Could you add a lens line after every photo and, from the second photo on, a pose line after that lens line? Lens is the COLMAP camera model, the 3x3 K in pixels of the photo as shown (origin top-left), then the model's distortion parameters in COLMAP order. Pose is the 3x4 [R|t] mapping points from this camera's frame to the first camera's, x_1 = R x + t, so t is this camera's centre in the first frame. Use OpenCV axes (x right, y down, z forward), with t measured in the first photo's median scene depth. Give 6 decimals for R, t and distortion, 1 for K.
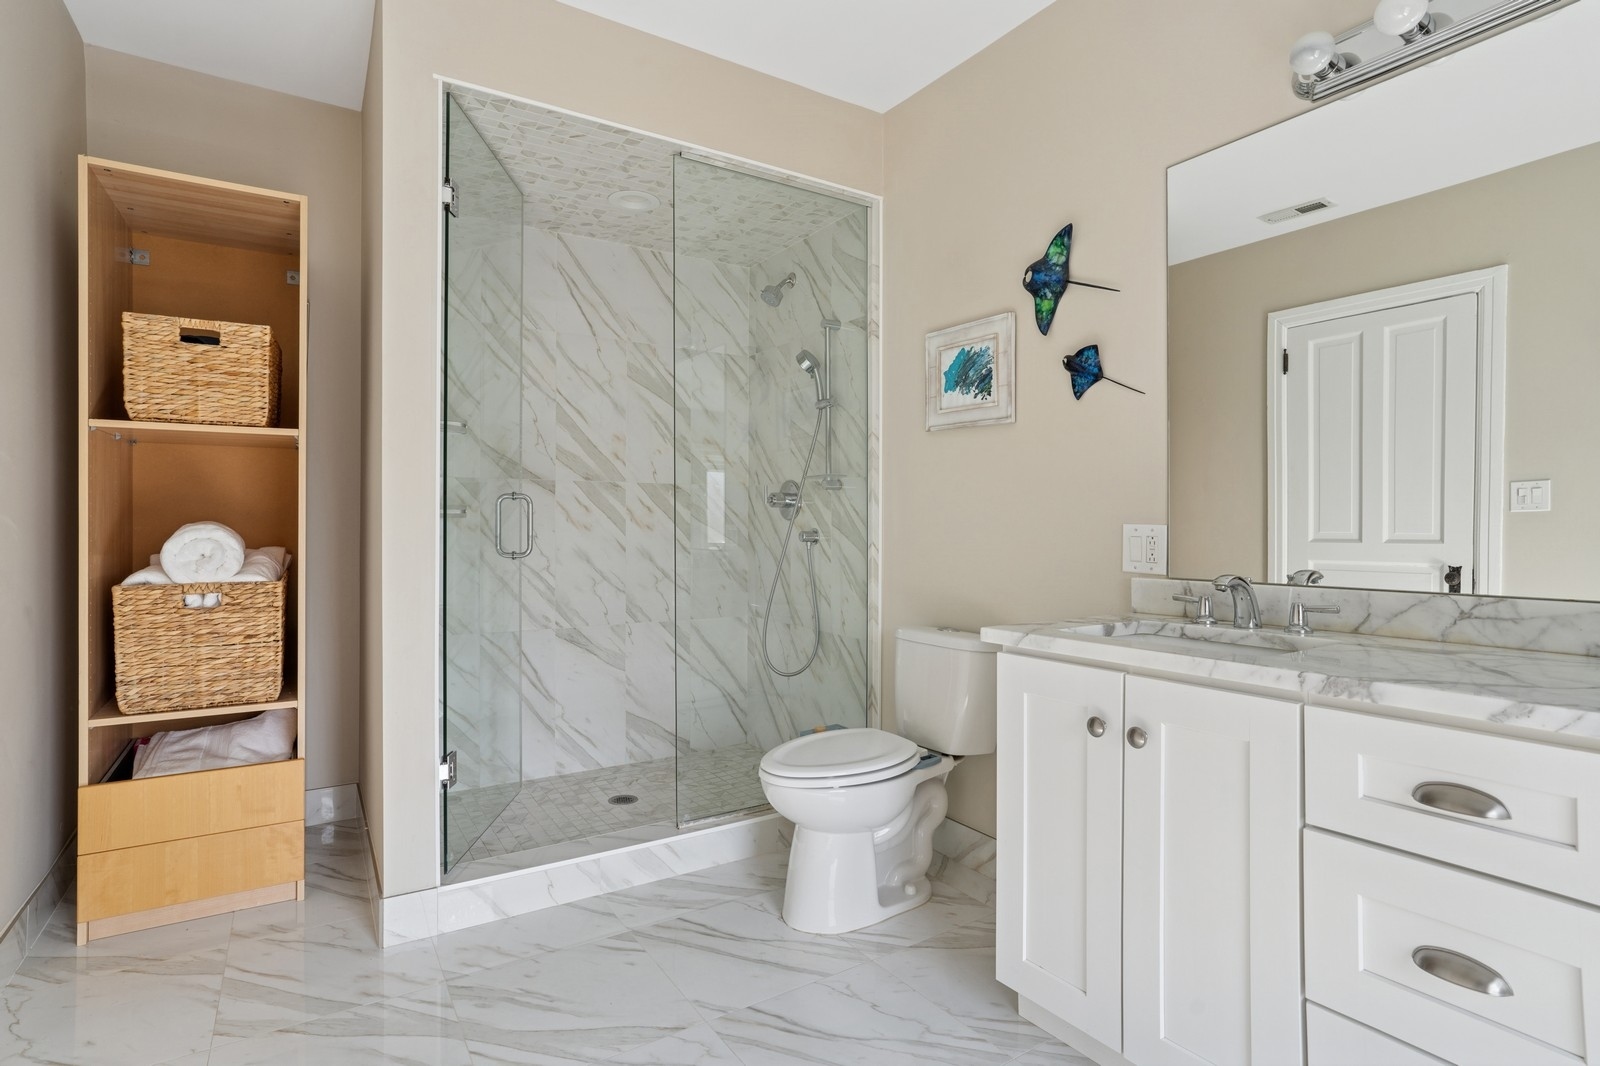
lens RADIAL K [[818.6, 0, 803.5], [0, 818.6, 521.3], [0, 0, 1]] dist [-0.034287, 0.020878]
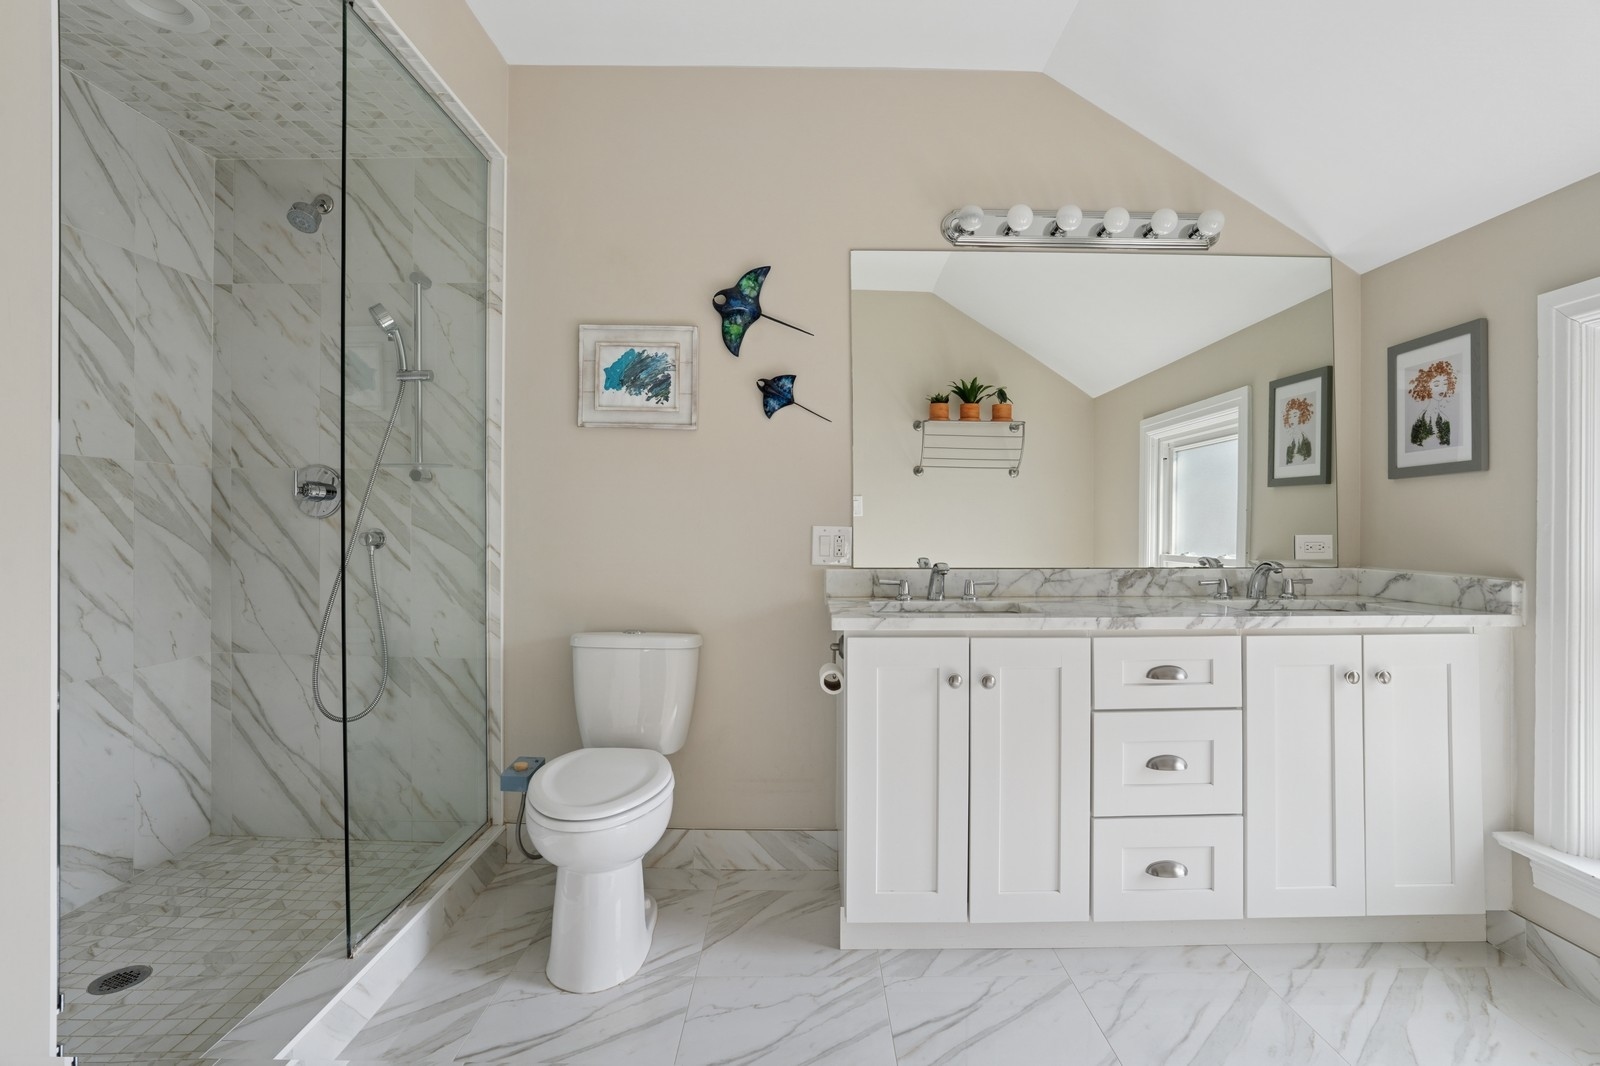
lens RADIAL K [[778.9, 0, 804.8], [0, 778.9, 513.3], [0, 0, 1]] dist [-0.053673, 0.024029]
pose [[0.537601, 0.017268, 0.843023, -0.494000], [-0.008742, 0.999851, -0.014905, 0.001511], [-0.843154, 0.000643, 0.537671, 0.316258]]
